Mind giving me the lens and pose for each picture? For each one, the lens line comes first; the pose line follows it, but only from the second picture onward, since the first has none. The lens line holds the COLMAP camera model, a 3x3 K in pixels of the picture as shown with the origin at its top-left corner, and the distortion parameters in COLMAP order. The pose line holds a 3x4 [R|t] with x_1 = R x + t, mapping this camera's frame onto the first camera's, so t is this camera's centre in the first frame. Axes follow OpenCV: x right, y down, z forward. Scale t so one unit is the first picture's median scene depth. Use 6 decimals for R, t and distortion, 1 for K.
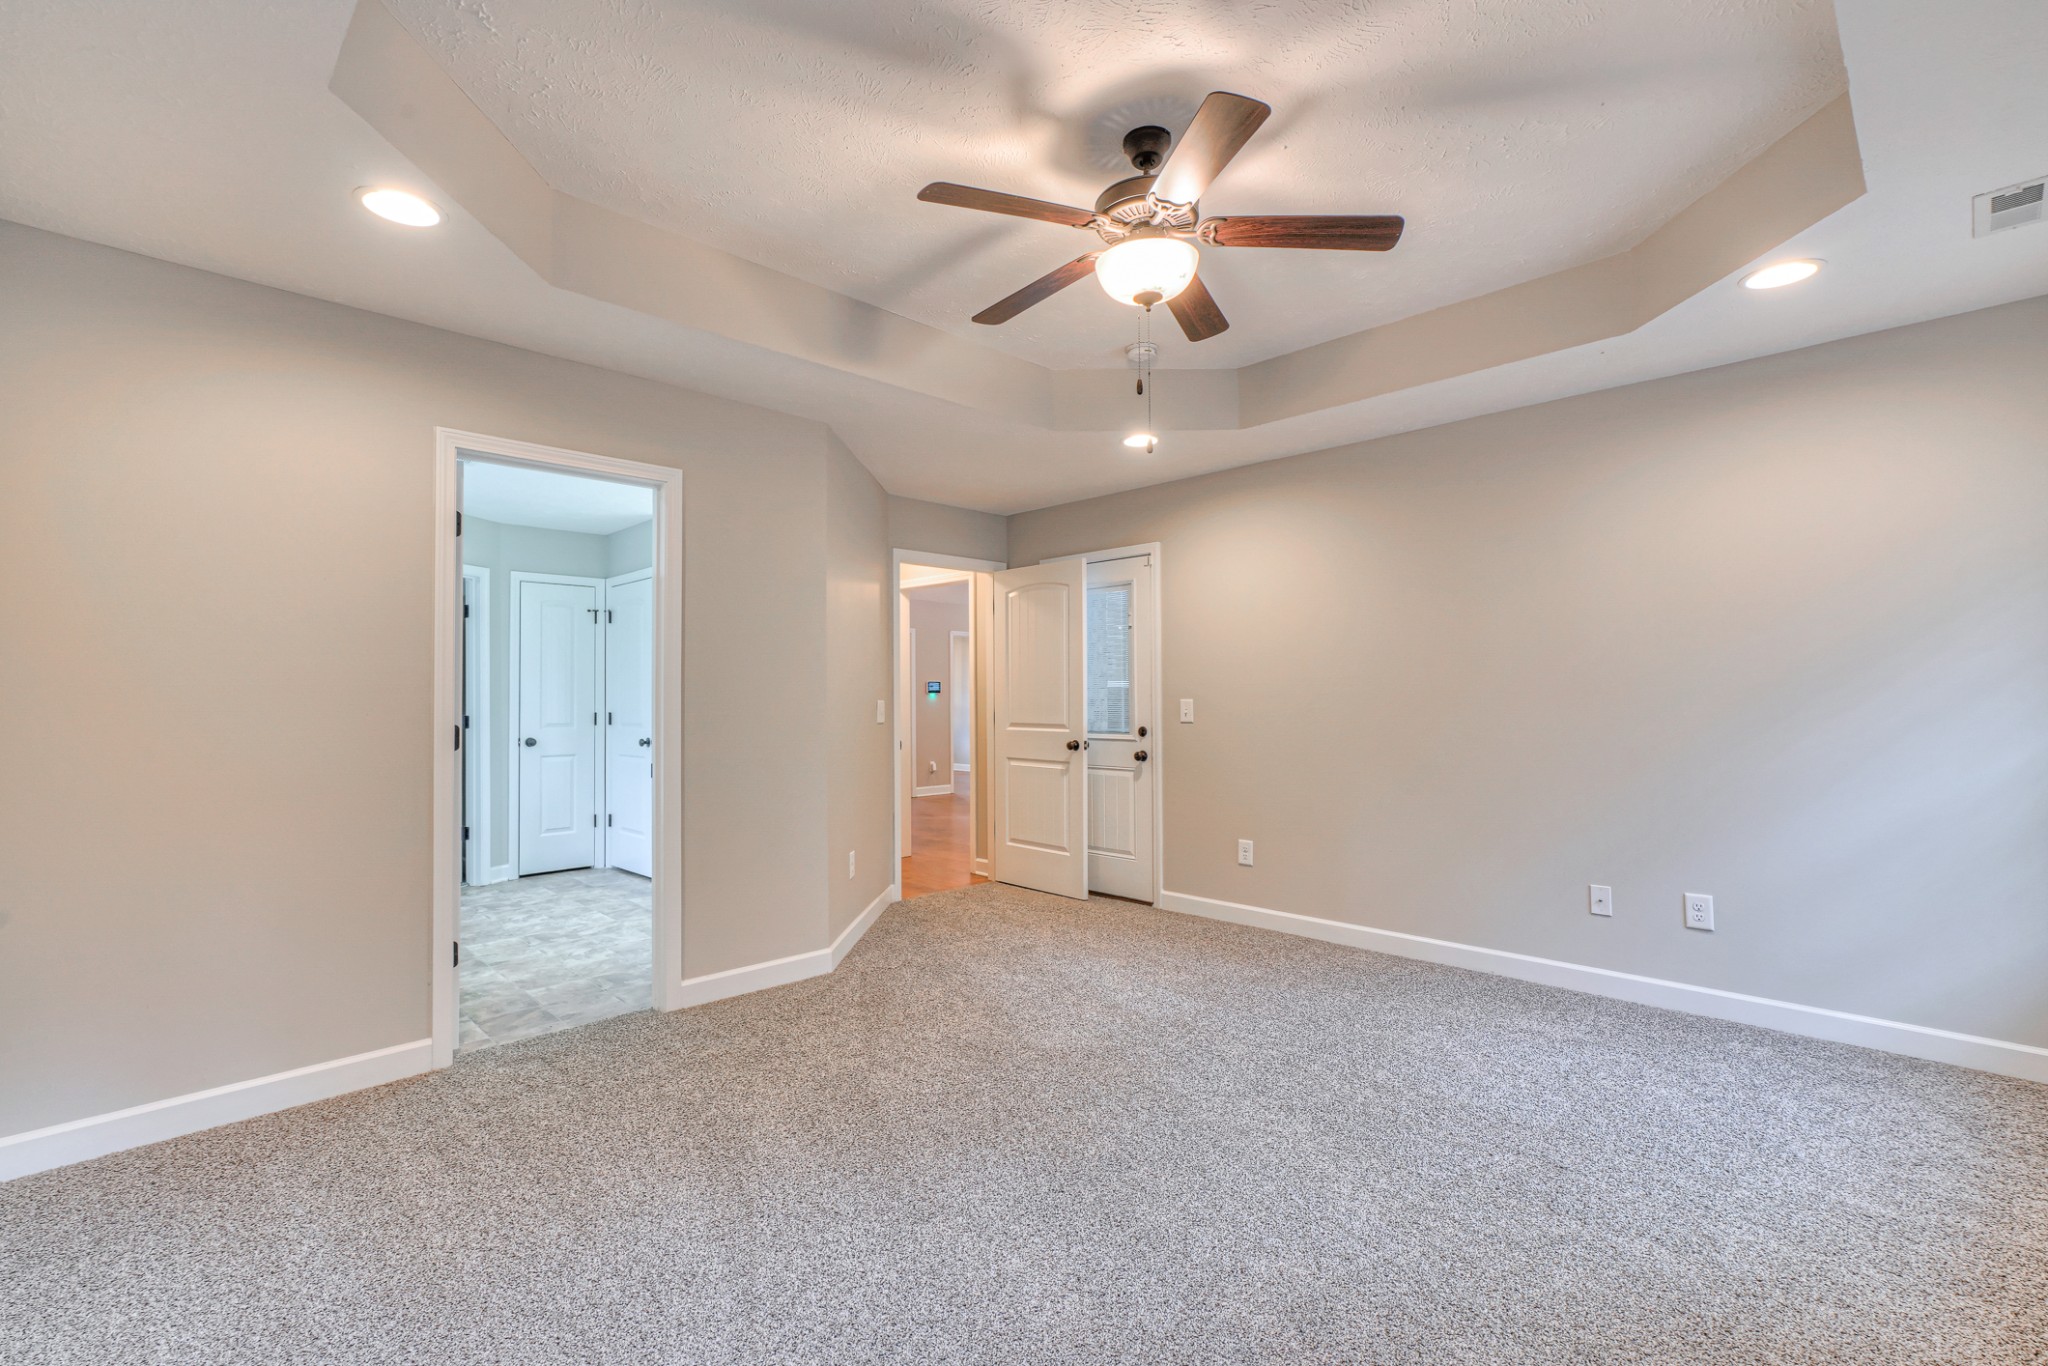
lens RADIAL K [[915.8, 0, 1011.7], [0, 915.8, 675.5], [0, 0, 1]] dist [0.001218, 0.000465]
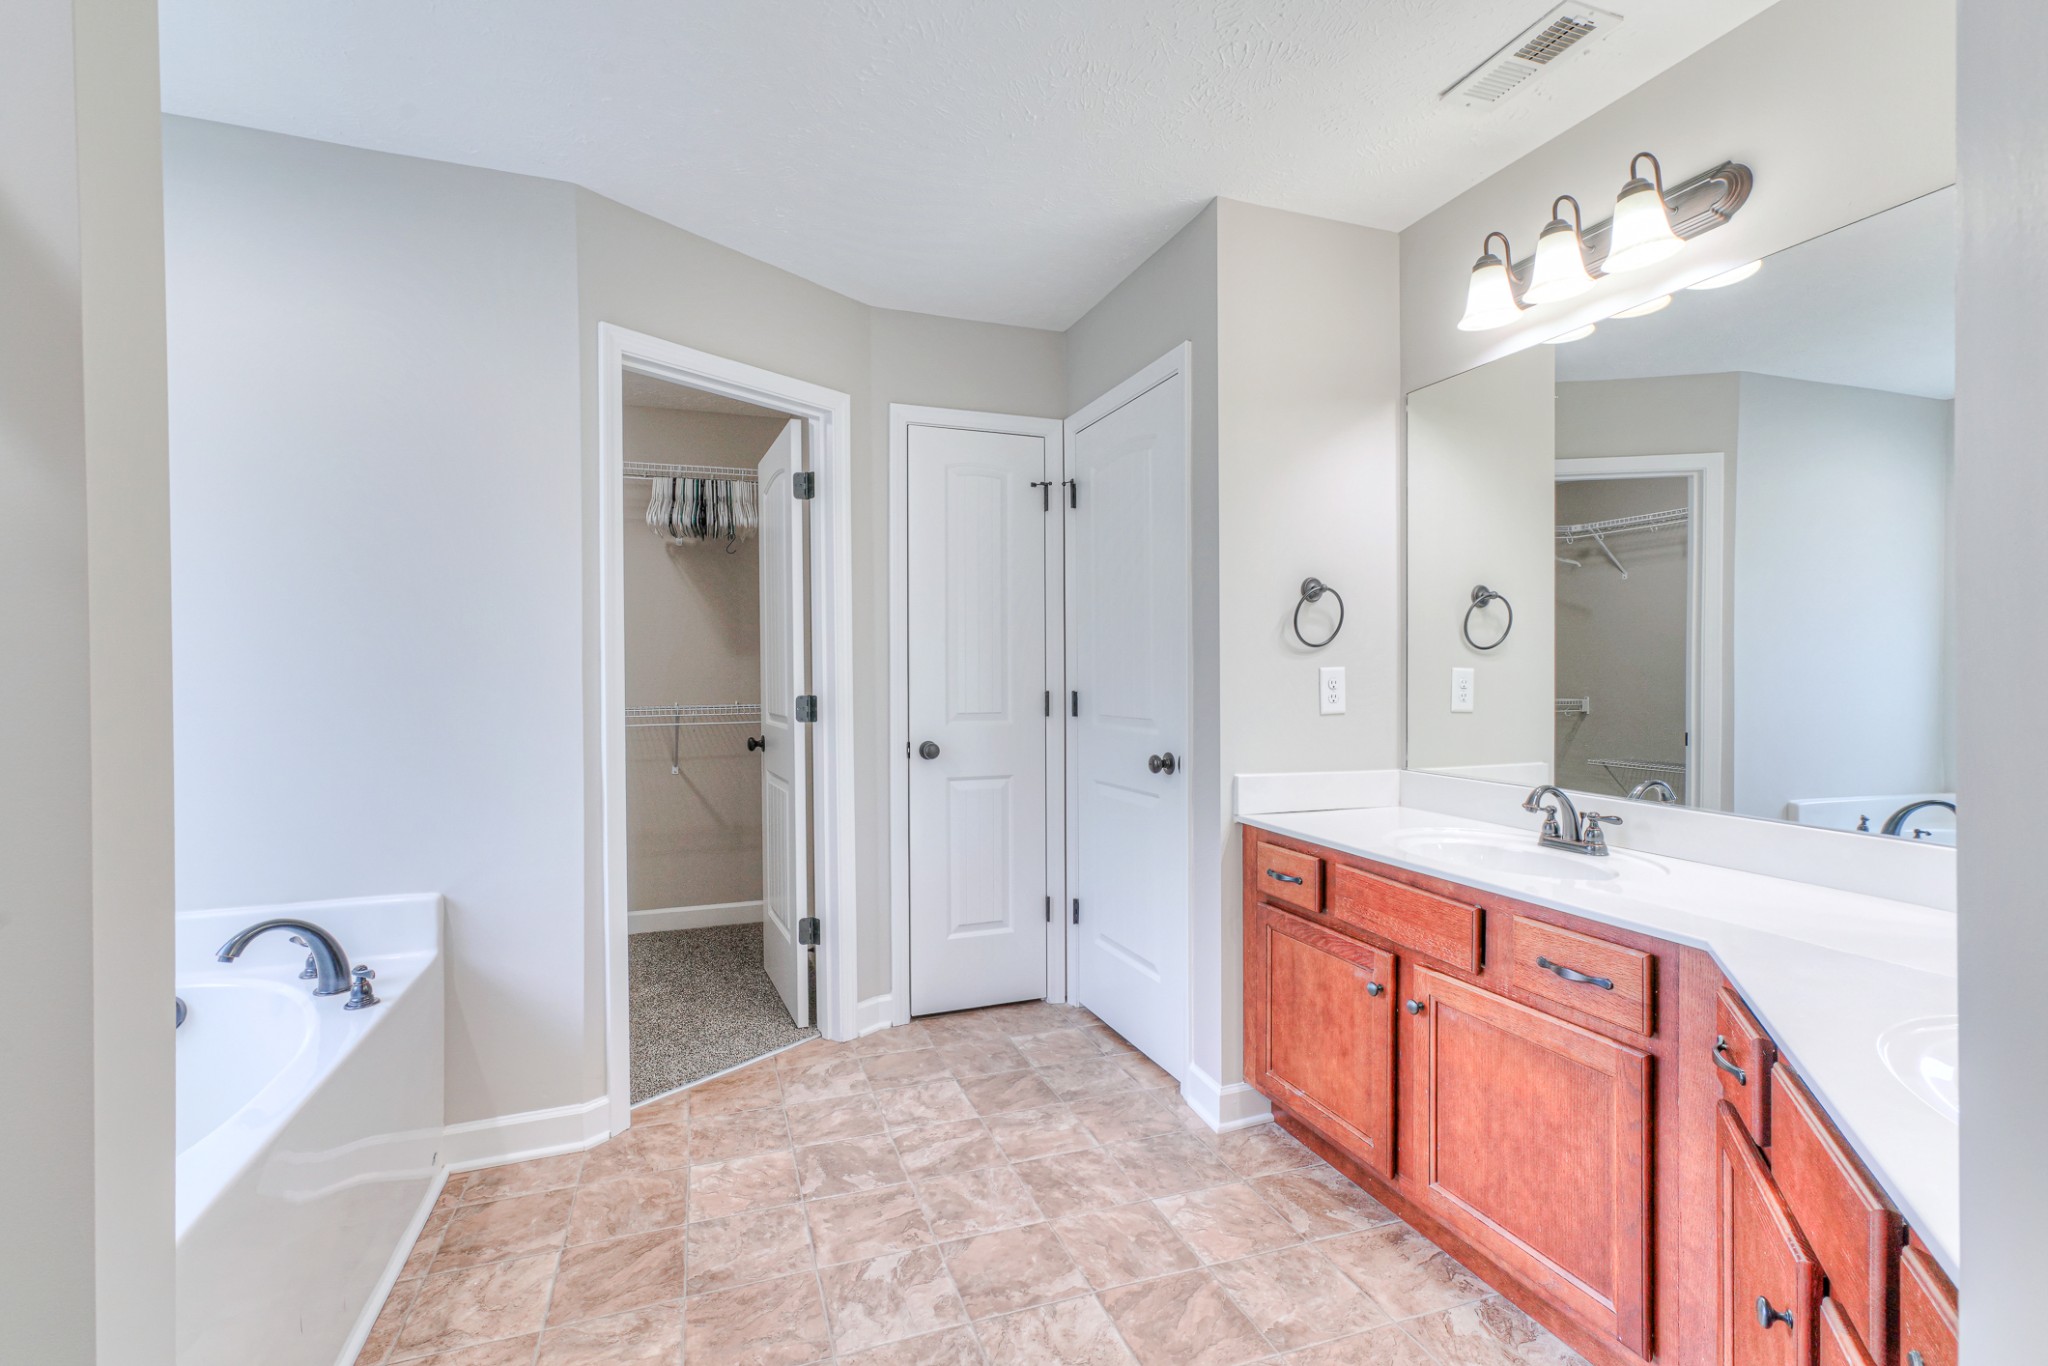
lens RADIAL K [[915.8, 0, 1031.7], [0, 915.8, 677.1], [0, 0, 1]] dist [0.001218, 0.000465]
pose [[0.916759, 0.005289, -0.399406, -0.280057], [0.006678, 0.999570, 0.028564, 0.020107], [0.399385, -0.028854, 0.916329, 0.576247]]
